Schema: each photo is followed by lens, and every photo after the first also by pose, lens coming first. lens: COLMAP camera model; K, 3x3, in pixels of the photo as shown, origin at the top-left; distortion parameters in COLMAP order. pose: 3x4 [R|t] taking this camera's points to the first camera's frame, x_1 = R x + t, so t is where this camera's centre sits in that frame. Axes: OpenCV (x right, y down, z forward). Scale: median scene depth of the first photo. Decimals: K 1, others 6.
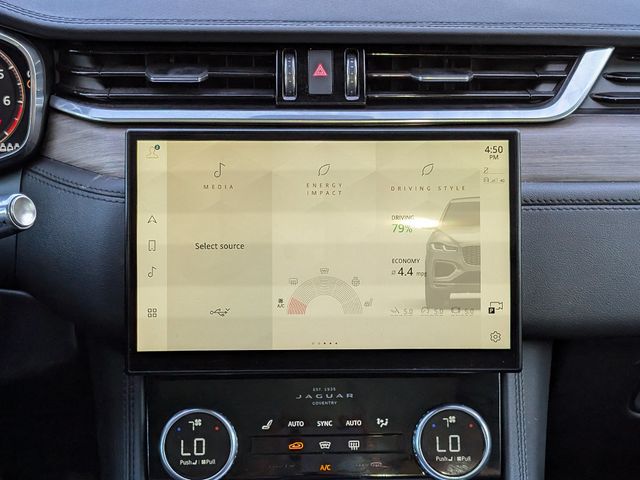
lens RADIAL K [[1164.5, 0, 324.0], [0, 1164.5, 218.1], [0, 0, 1]] dist [0.123327, 0.000000]
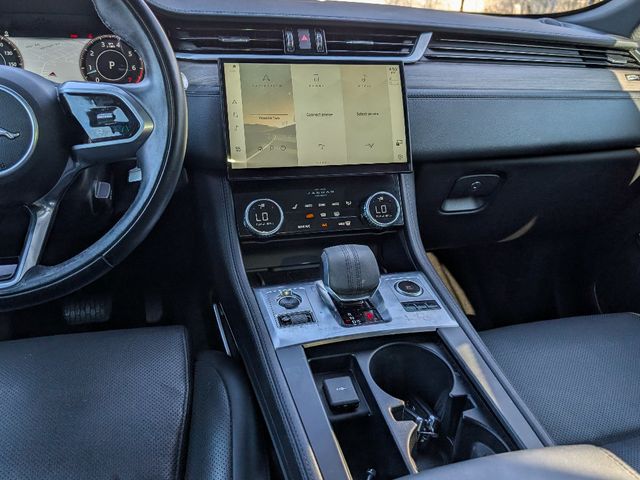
lens RADIAL K [[537.8, 0, 315.7], [0, 537.8, 223.2], [0, 0, 1]] dist [0.021740, -0.028332]
pose [[0.973791, -0.061728, 0.218907, -0.213749], [0.066903, 0.997626, -0.016303, 0.217365], [-0.217381, 0.030521, 0.975610, 0.082166]]
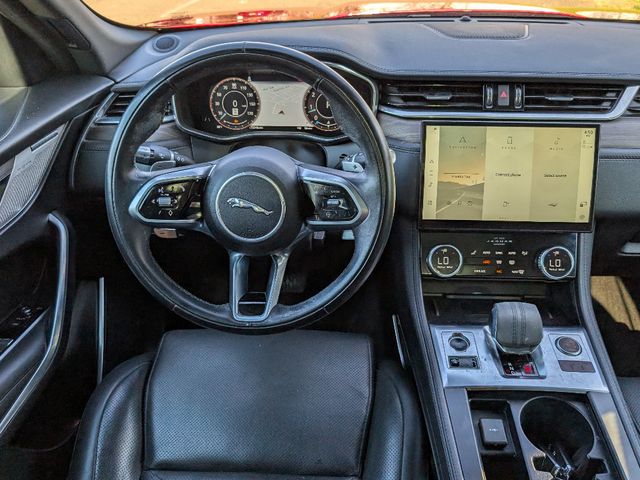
lens RADIAL K [[543.6, 0, 320.2], [0, 543.6, 245.1], [0, 0, 1]] dist [0.009672, -0.018477]
pose [[0.996516, 0.032063, -0.076987, -0.261825], [-0.020361, 0.988744, 0.148226, 0.009103], [0.080873, -0.146142, 0.985952, -0.078373]]
